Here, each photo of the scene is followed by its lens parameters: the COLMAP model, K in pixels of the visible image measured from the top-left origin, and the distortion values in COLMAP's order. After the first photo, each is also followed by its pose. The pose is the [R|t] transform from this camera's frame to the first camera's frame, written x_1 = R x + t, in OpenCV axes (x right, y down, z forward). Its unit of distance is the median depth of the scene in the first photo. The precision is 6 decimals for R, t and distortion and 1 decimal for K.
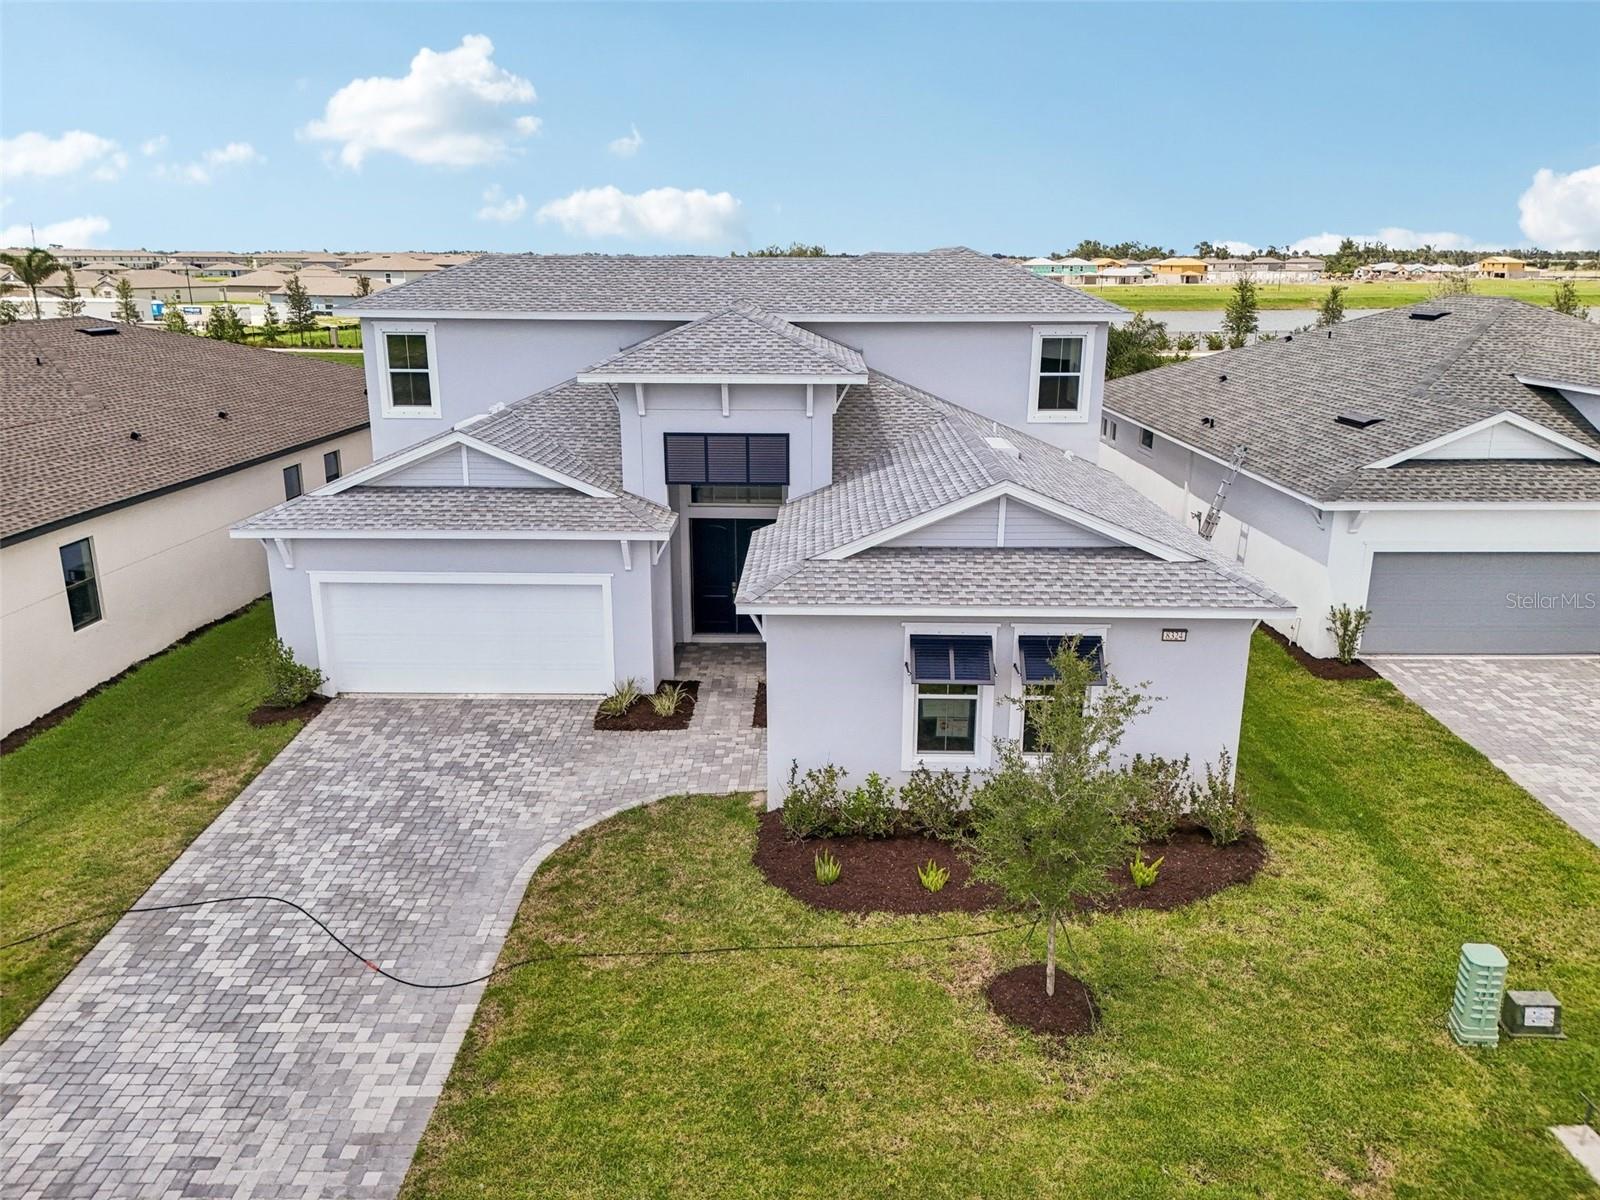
lens RADIAL K [[1177.6, 0, 800.0], [0, 1177.6, 600.0], [0, 0, 1]] dist [0.062010, -0.061725]
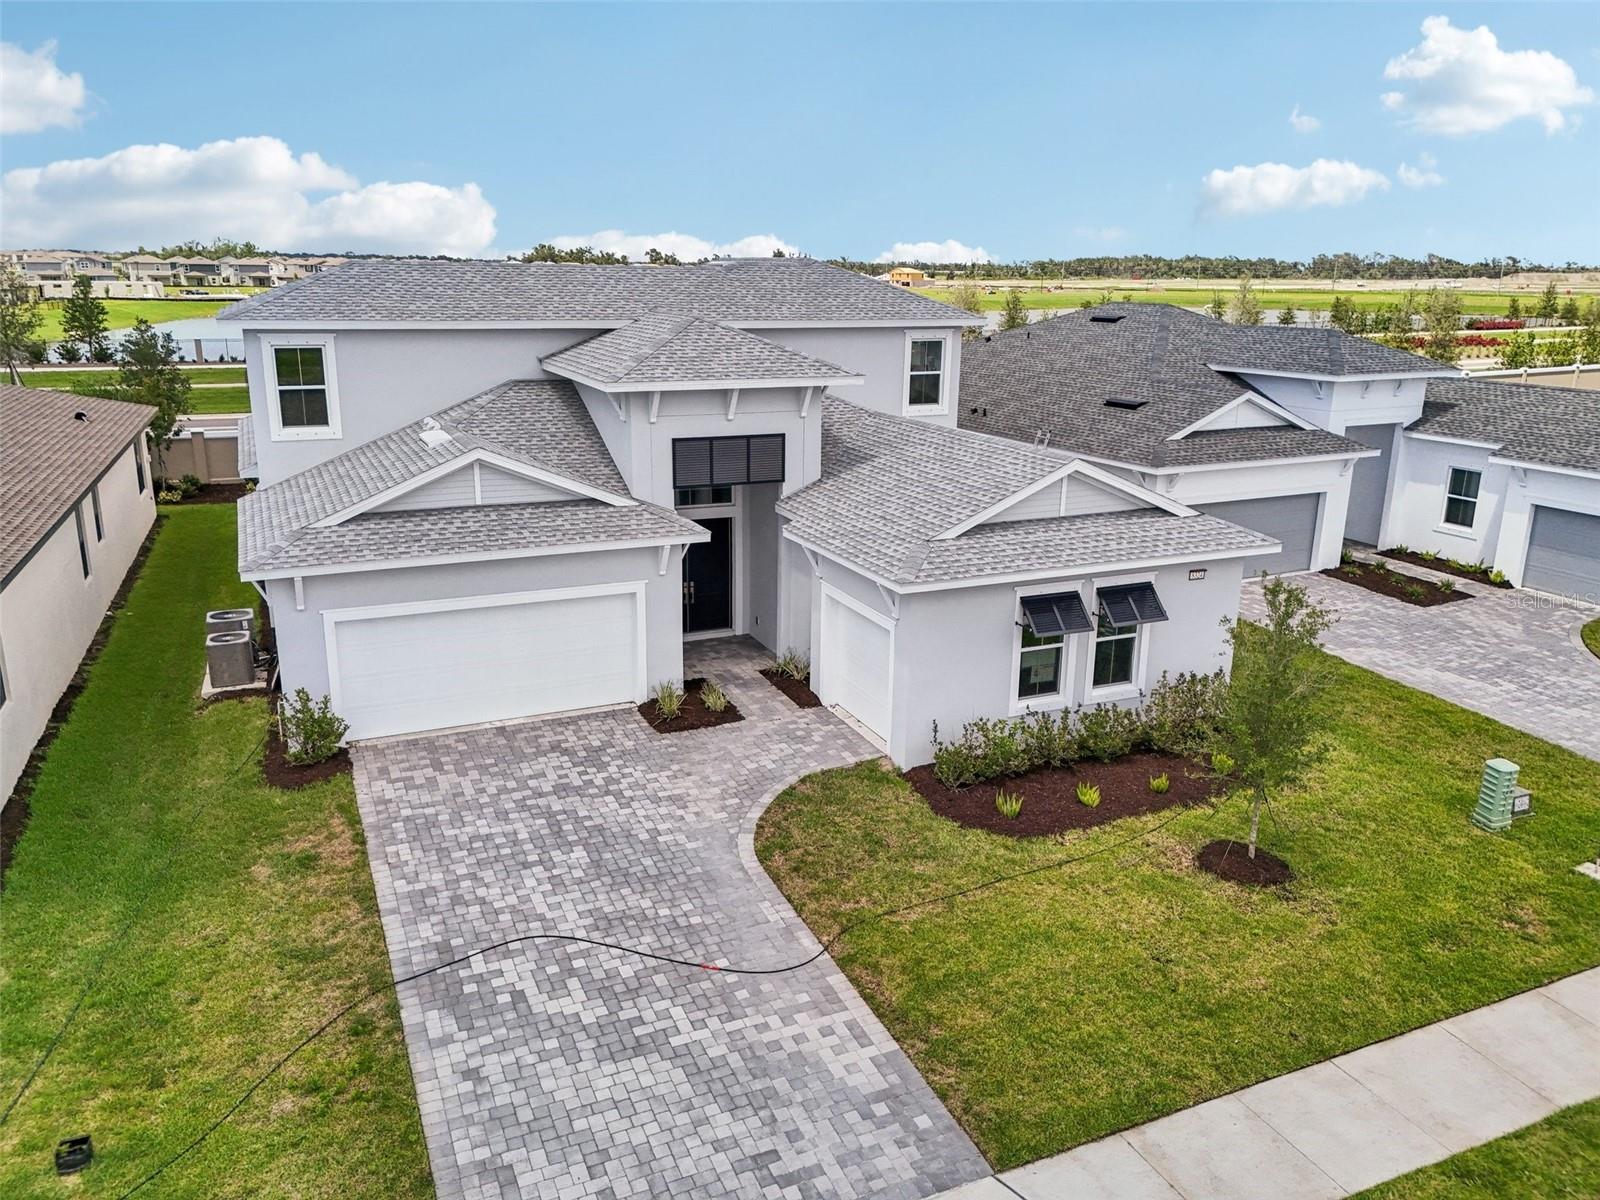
lens RADIAL K [[1177.6, 0, 800.0], [0, 1177.6, 600.0], [0, 0, 1]] dist [0.062010, -0.061725]
pose [[0.903956, -0.107068, 0.414004, -0.566088], [0.108177, 0.993913, 0.020843, -0.014753], [-0.413716, 0.025944, 0.910036, 0.032431]]
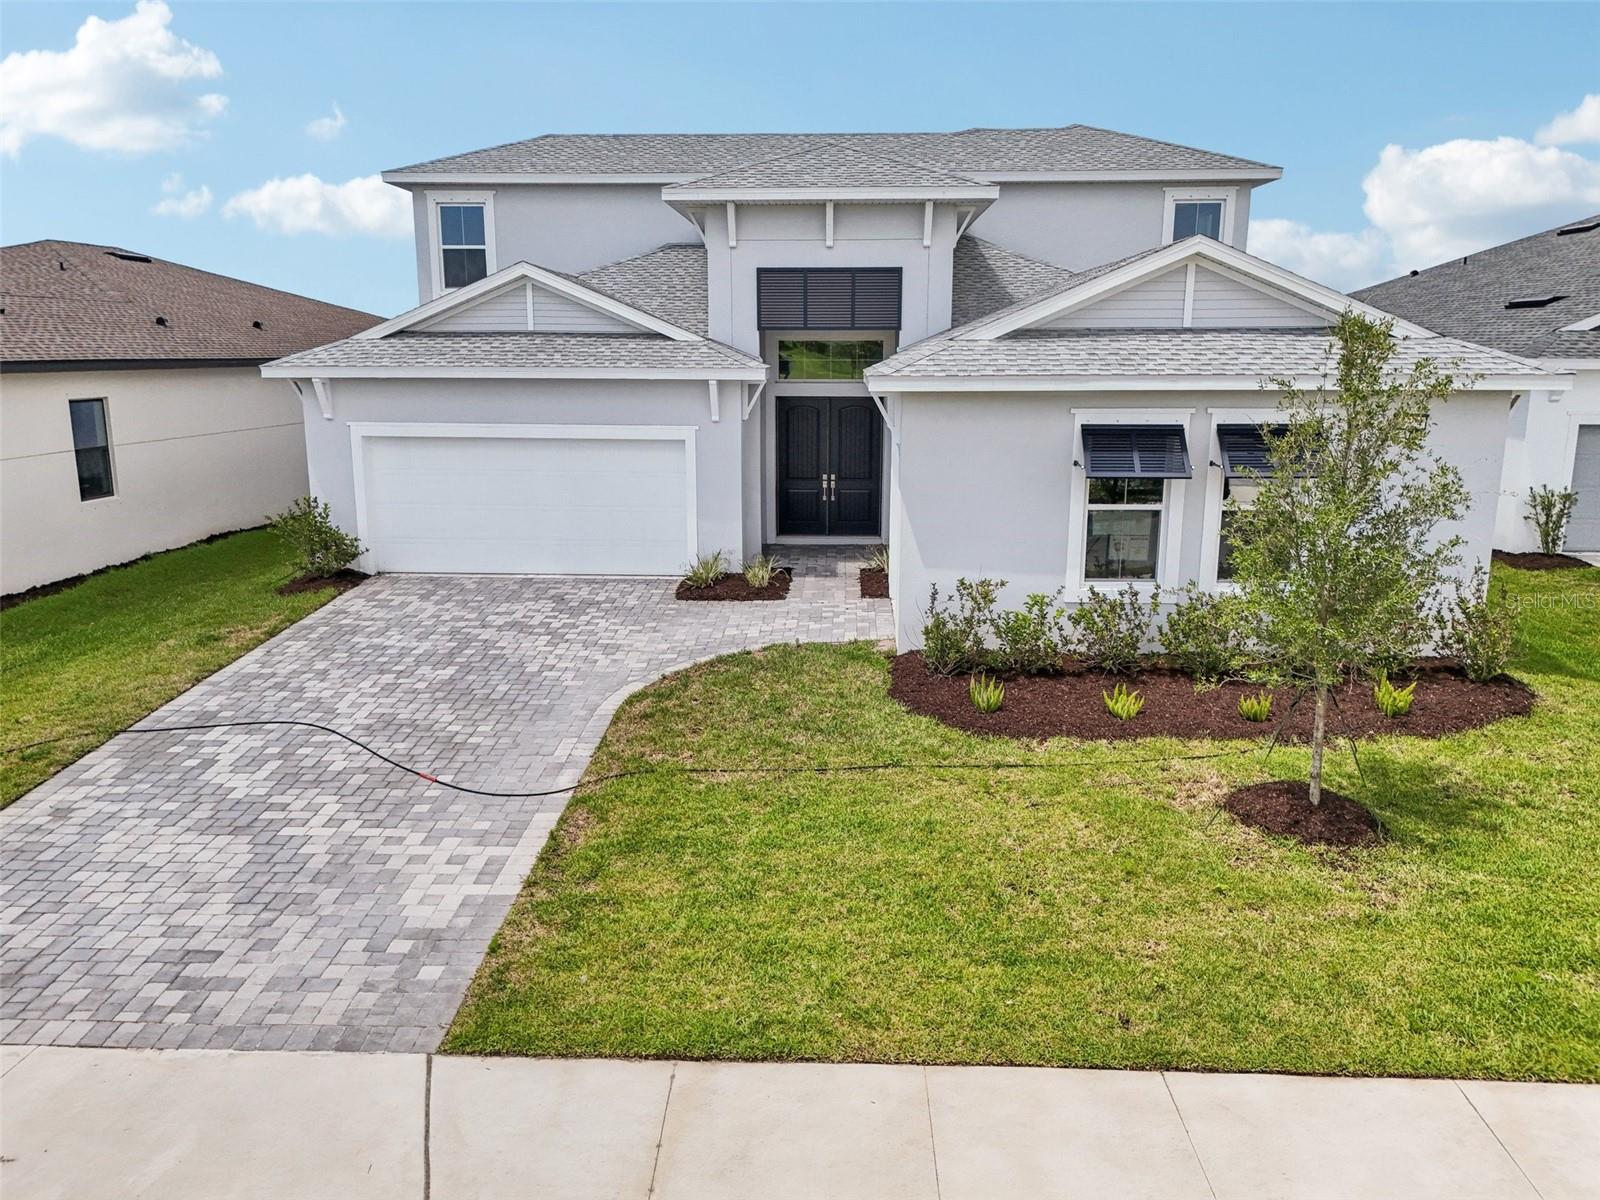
lens RADIAL K [[1191.3, 0, 800.0], [0, 1191.3, 600.0], [0, 0, 1]] dist [0.065140, -0.066252]
pose [[0.999729, 0.004148, -0.022892, -0.078588], [-0.005758, 0.997478, -0.070740, 0.204349], [0.022541, 0.070852, 0.997232, 0.173145]]
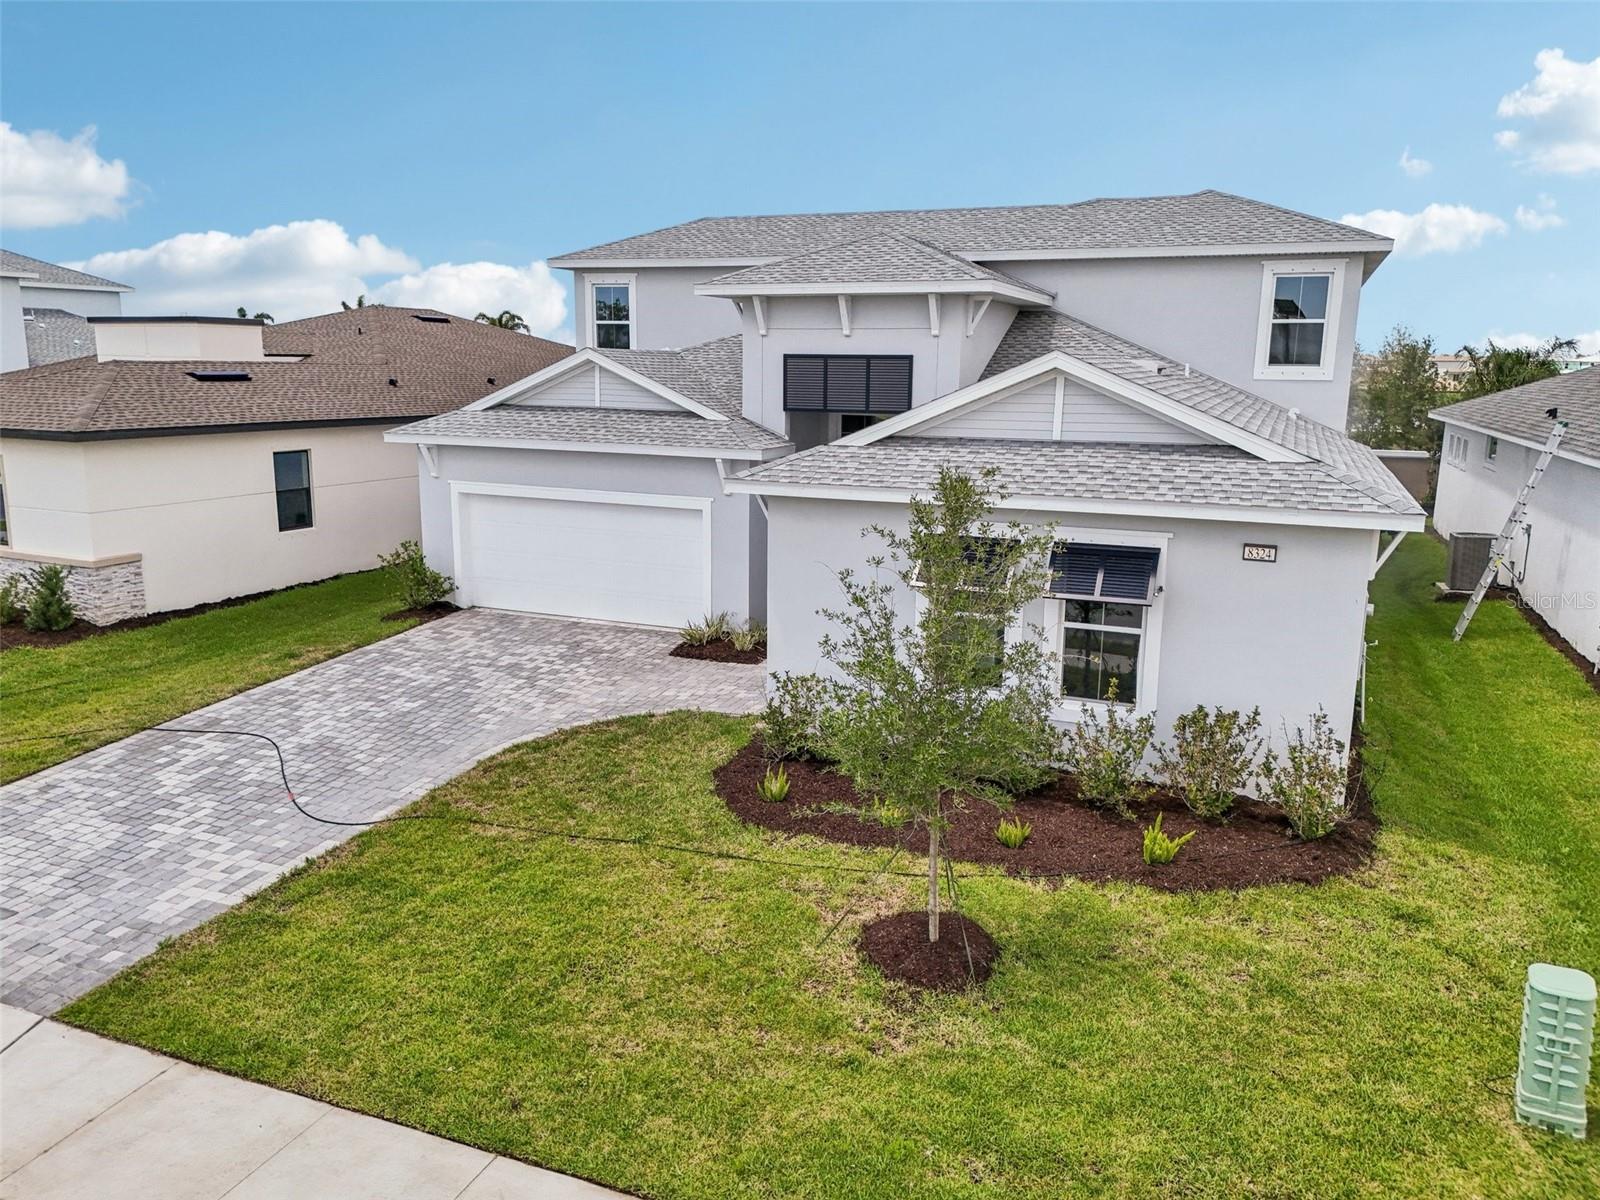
lens RADIAL K [[1177.6, 0, 800.0], [0, 1177.6, 600.0], [0, 0, 1]] dist [0.062010, -0.061725]
pose [[0.932275, 0.081993, -0.352337, 0.301546], [-0.110537, 0.991959, -0.061636, 0.134510], [0.344450, 0.096408, 0.933841, 0.184594]]
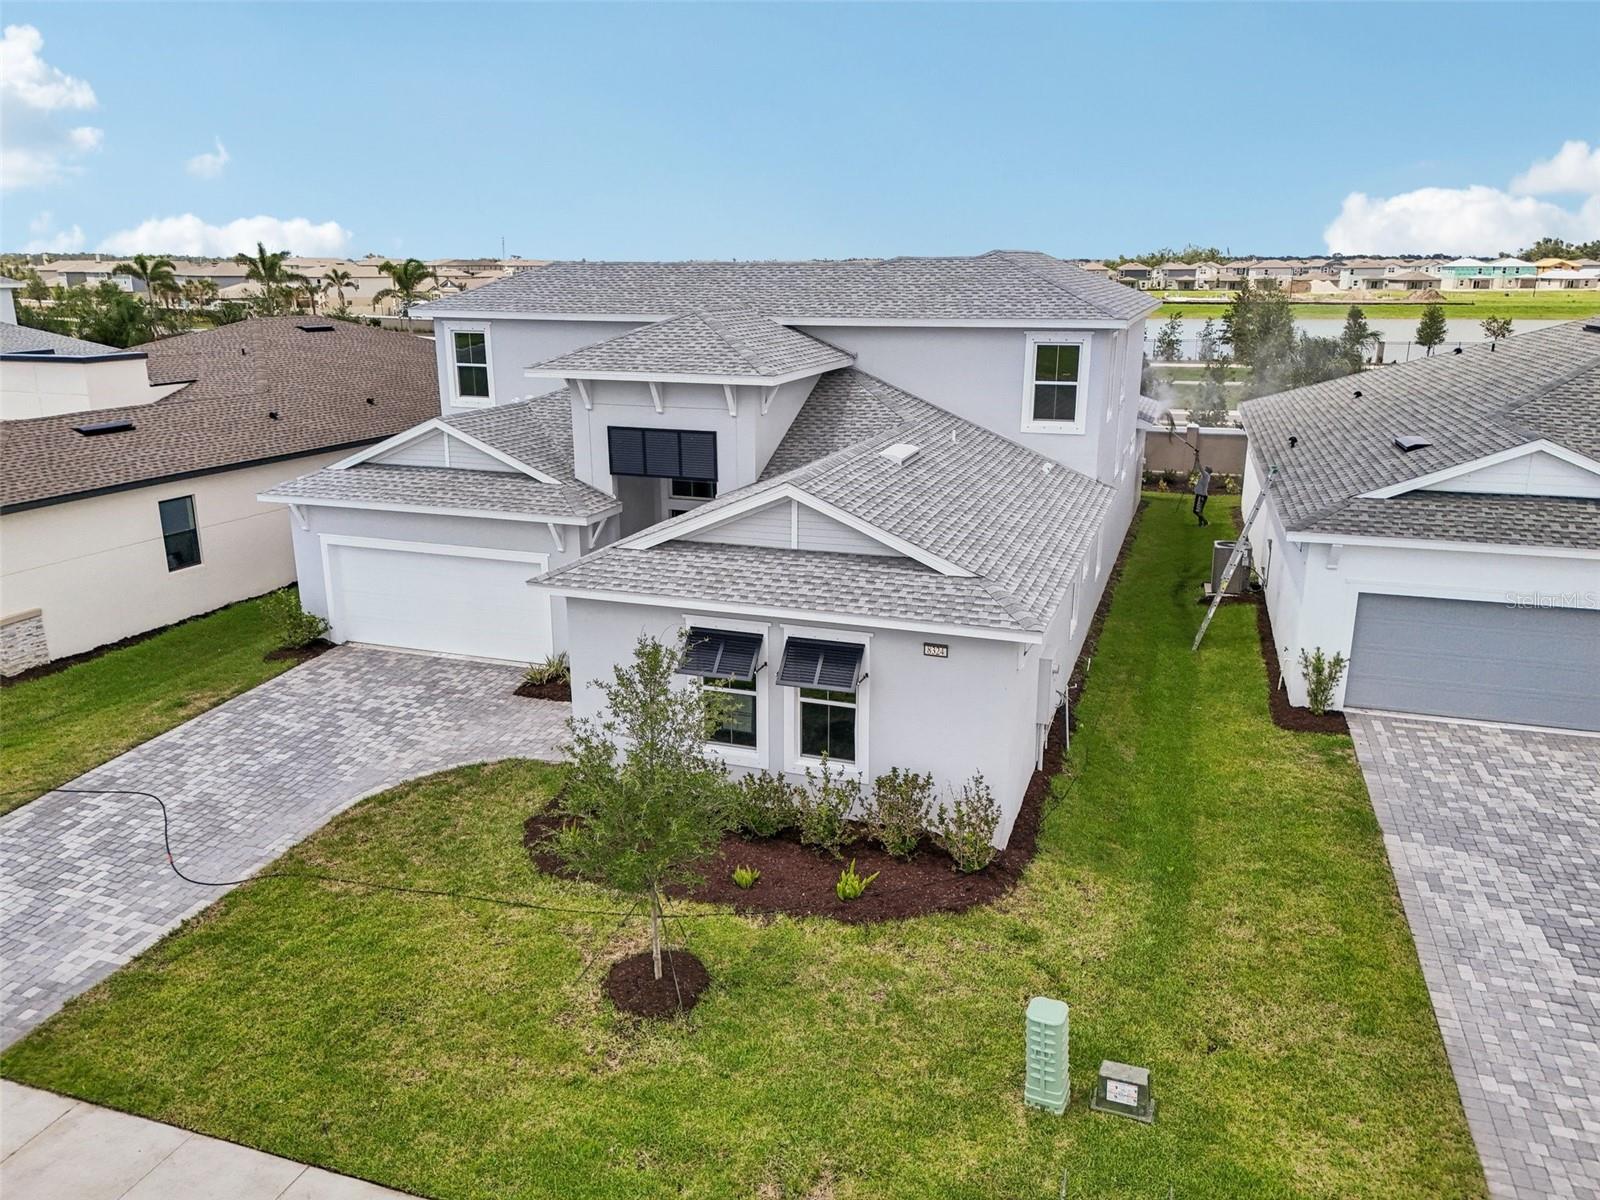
lens RADIAL K [[1179.5, 0, 800.0], [0, 1179.5, 600.0], [0, 0, 1]] dist [0.060278, -0.061556]
pose [[0.949712, 0.081594, -0.302306, 0.482555], [-0.082952, 0.996518, 0.008368, -0.010161], [0.301936, 0.017130, 0.953174, 0.040968]]
